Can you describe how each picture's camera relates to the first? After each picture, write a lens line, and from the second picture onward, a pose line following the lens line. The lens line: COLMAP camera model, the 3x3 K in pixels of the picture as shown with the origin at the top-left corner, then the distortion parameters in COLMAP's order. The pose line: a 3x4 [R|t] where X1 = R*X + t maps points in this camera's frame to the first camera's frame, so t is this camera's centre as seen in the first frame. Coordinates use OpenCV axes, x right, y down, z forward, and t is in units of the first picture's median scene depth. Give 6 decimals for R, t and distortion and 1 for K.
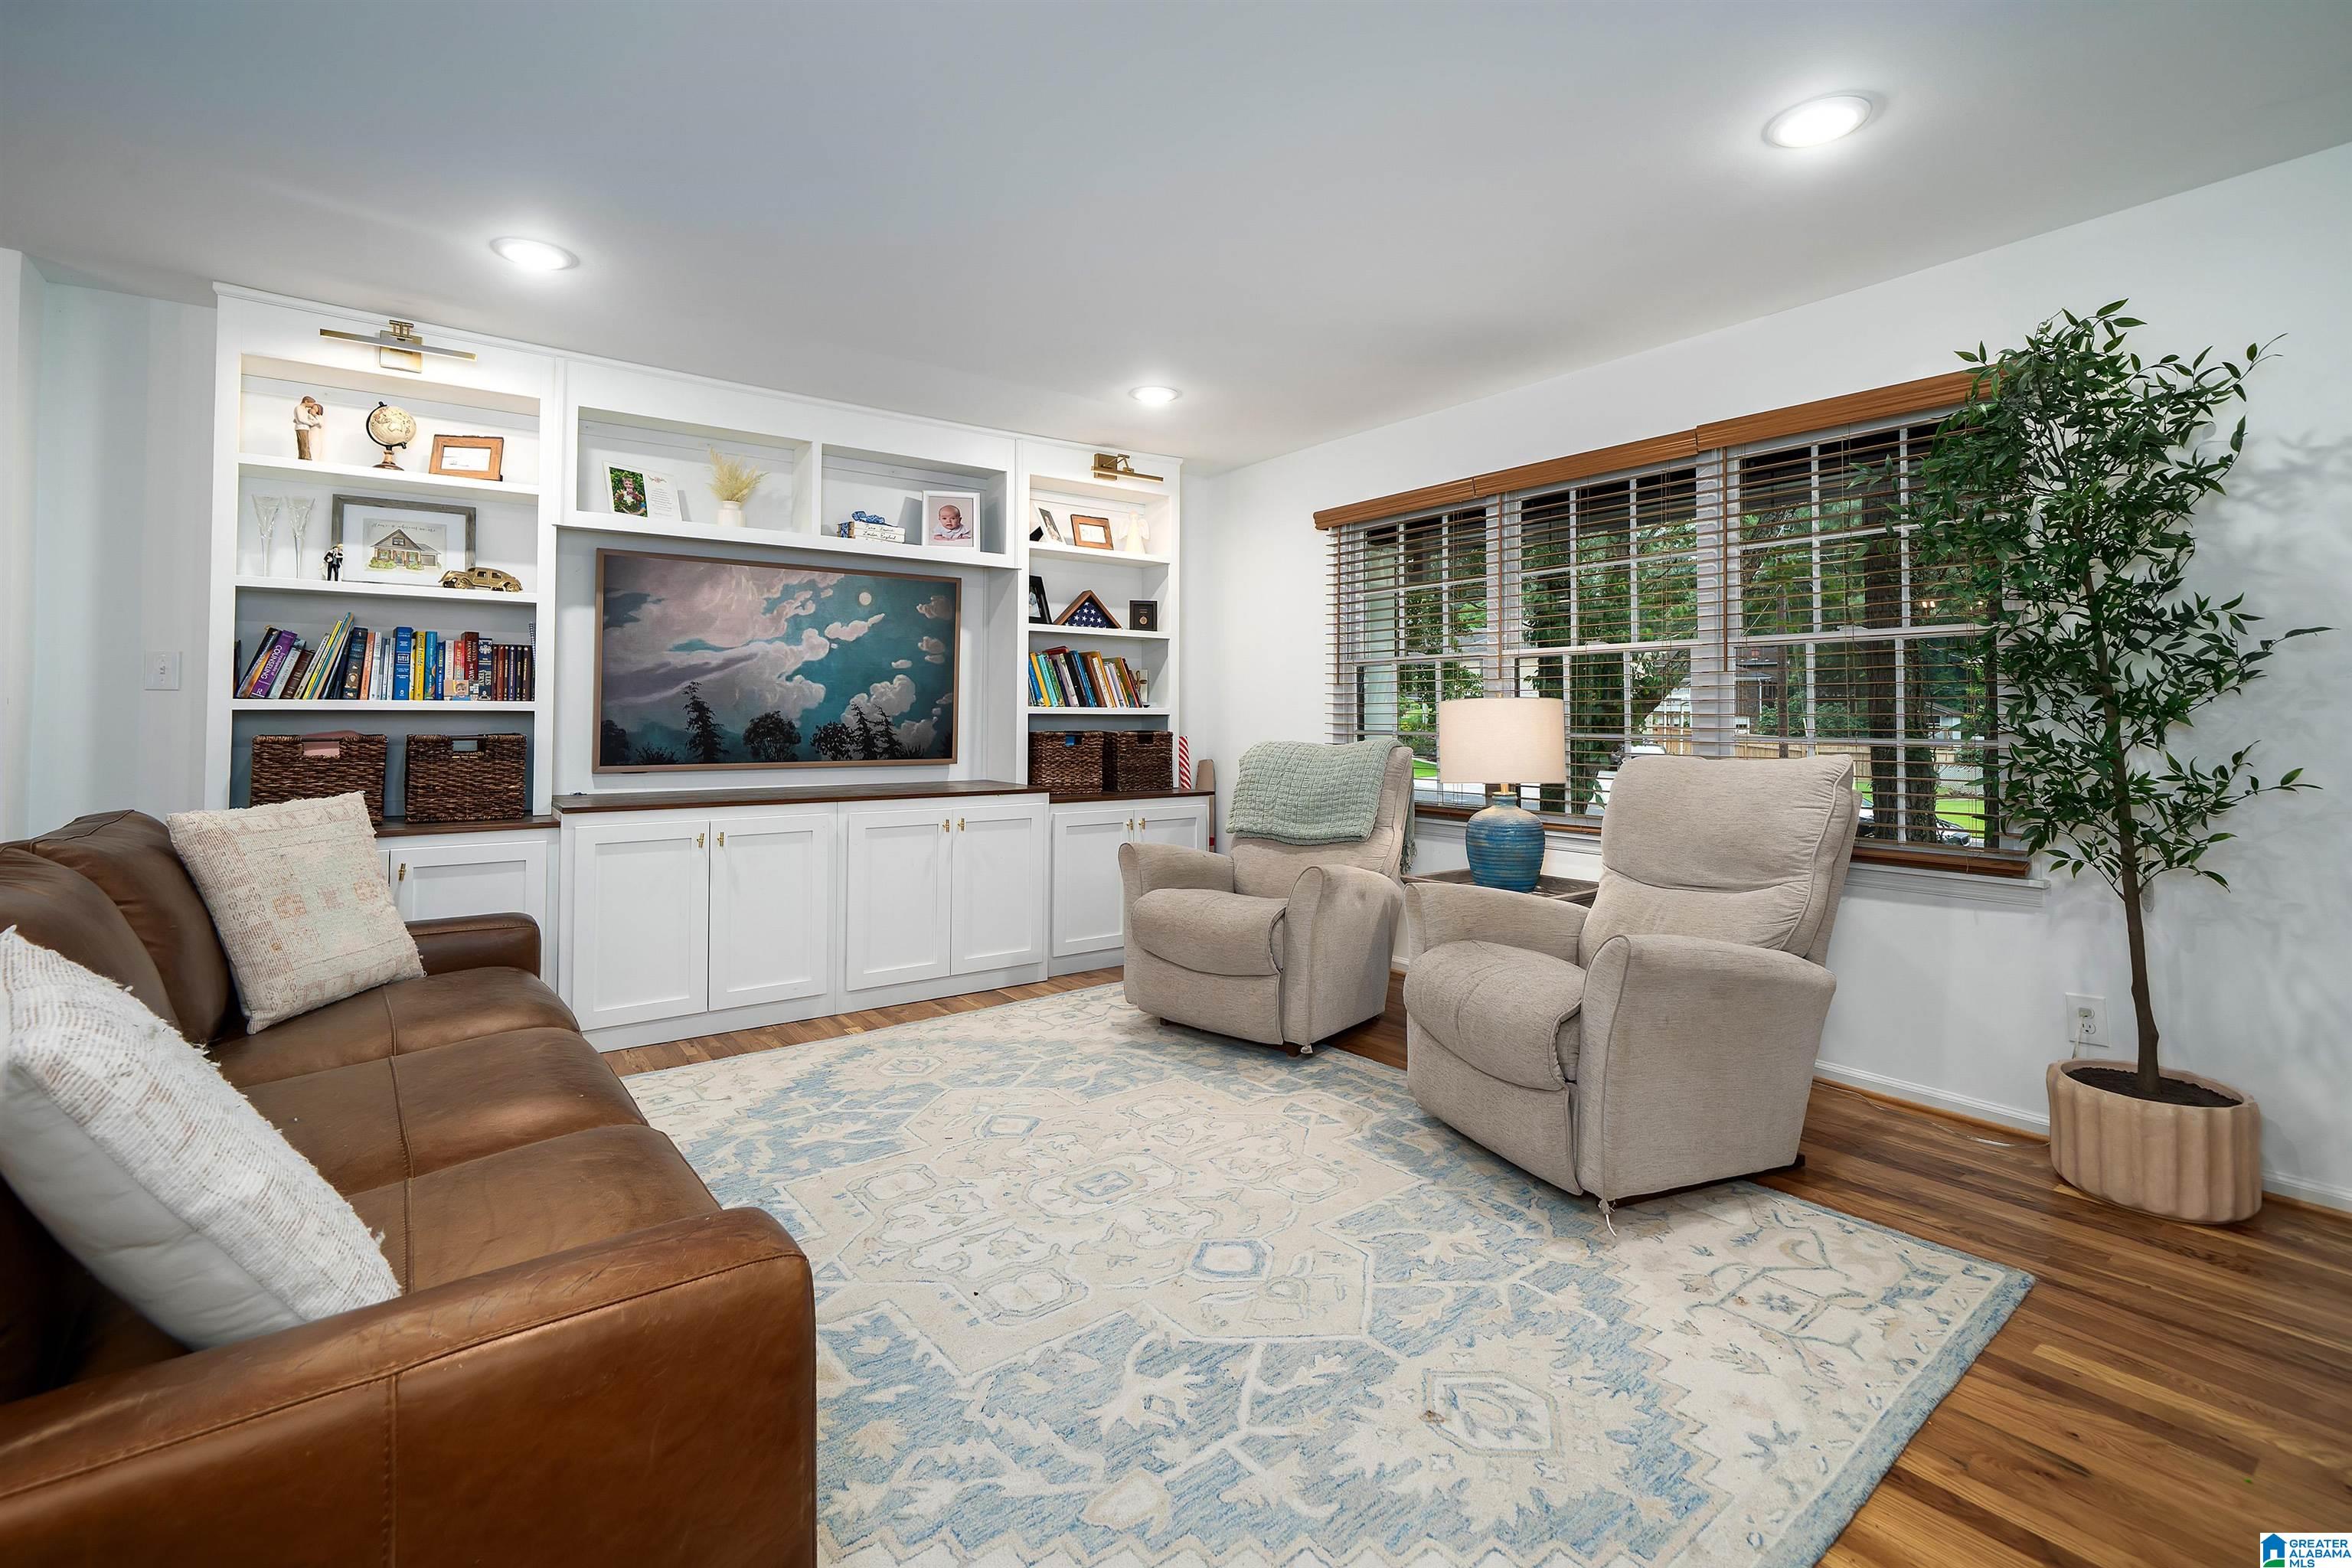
lens RADIAL K [[1034.6, 0, 1138.0], [0, 1034.6, 670.9], [0, 0, 1]] dist [0.000562, -0.000020]
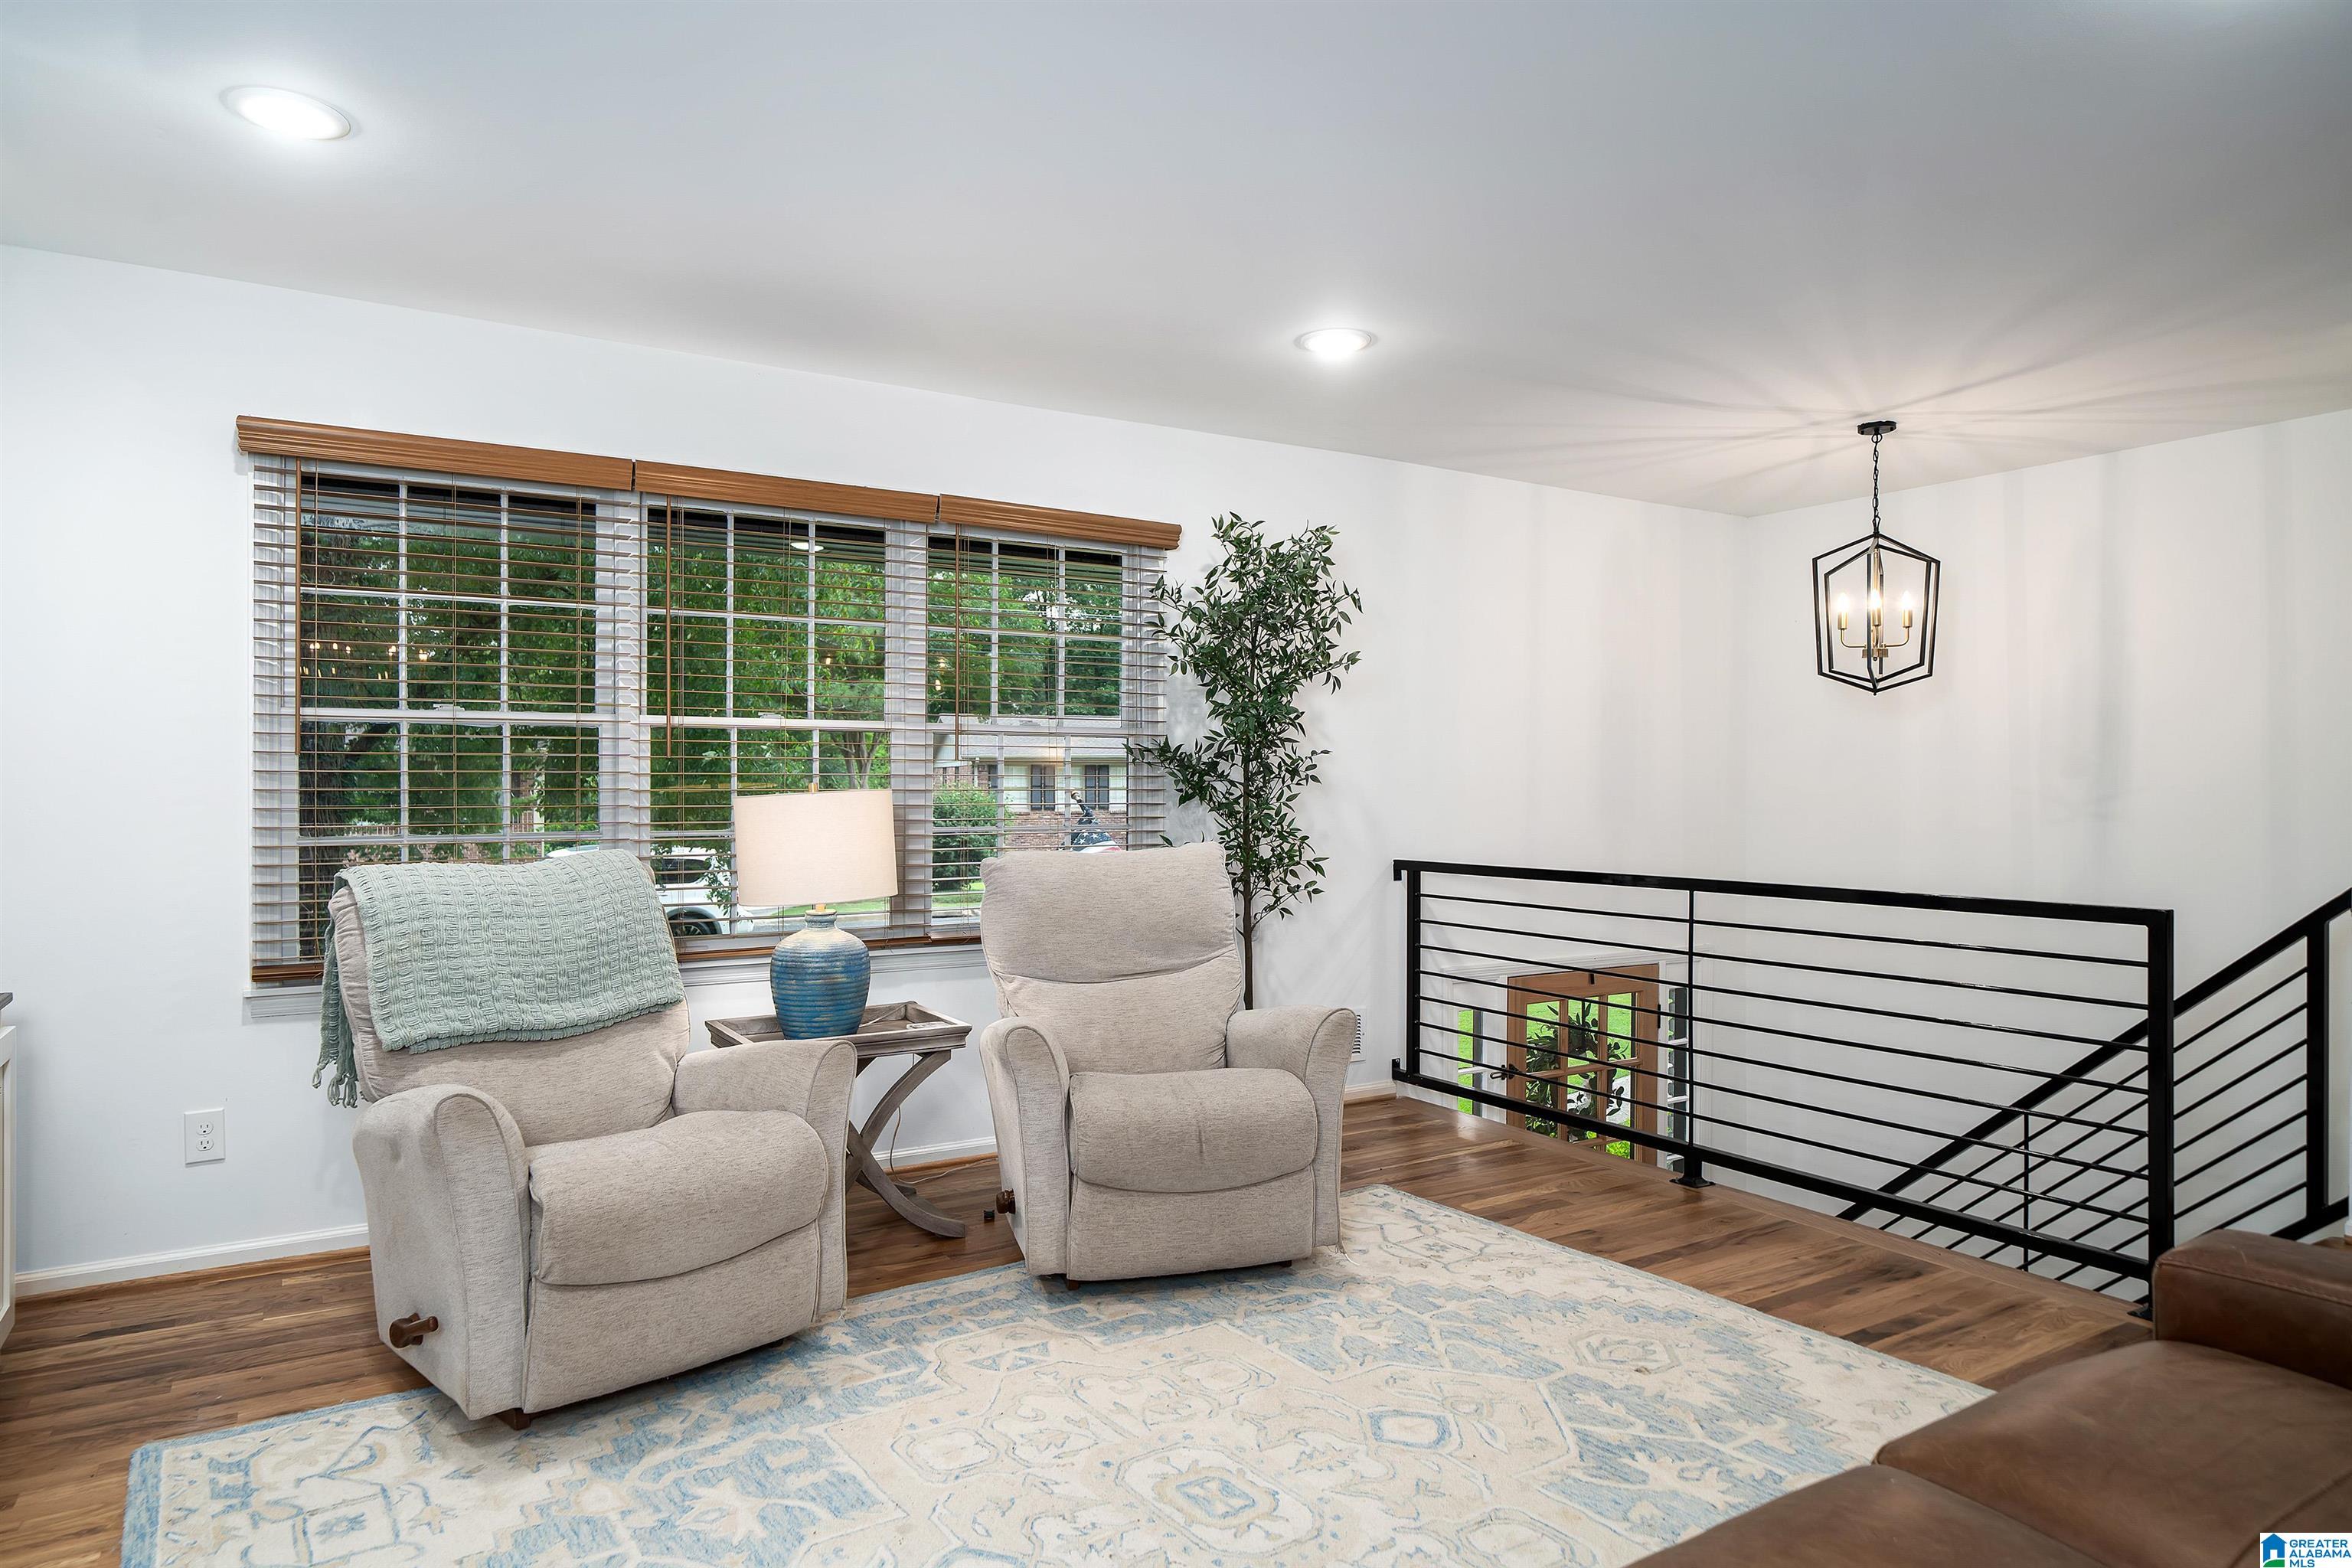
lens RADIAL K [[1426.6, 0, 1171.3], [0, 1426.6, 791.1], [0, 0, 1]] dist [-0.003443, -0.000653]
pose [[0.069034, -0.008289, 0.997580, -1.091209], [-0.045776, 0.998886, 0.011468, 0.008470], [-0.996563, -0.046457, 0.068578, 1.080416]]
